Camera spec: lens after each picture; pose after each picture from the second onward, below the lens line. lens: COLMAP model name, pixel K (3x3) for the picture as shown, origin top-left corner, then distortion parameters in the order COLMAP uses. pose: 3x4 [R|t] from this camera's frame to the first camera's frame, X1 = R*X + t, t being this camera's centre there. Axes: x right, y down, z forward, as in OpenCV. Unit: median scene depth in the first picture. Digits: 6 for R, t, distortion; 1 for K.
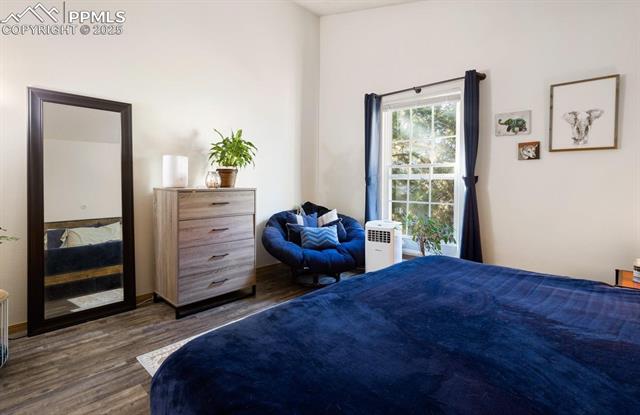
lens RADIAL K [[316.8, 0, 297.3], [0, 316.8, 185.7], [0, 0, 1]] dist [0.015023, -0.000413]
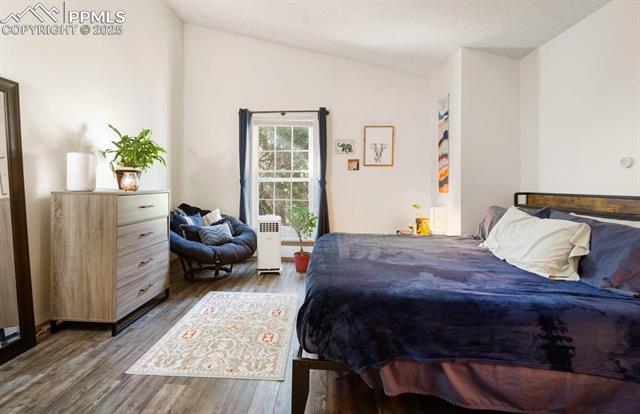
lens RADIAL K [[316.8, 0, 297.3], [0, 316.8, 185.2], [0, 0, 1]] dist [0.015023, -0.000413]
pose [[0.761322, -0.003446, 0.648365, -0.513550], [0.008455, 0.999954, -0.004613, -0.000413], [-0.648319, 0.008994, 0.761316, -0.027730]]
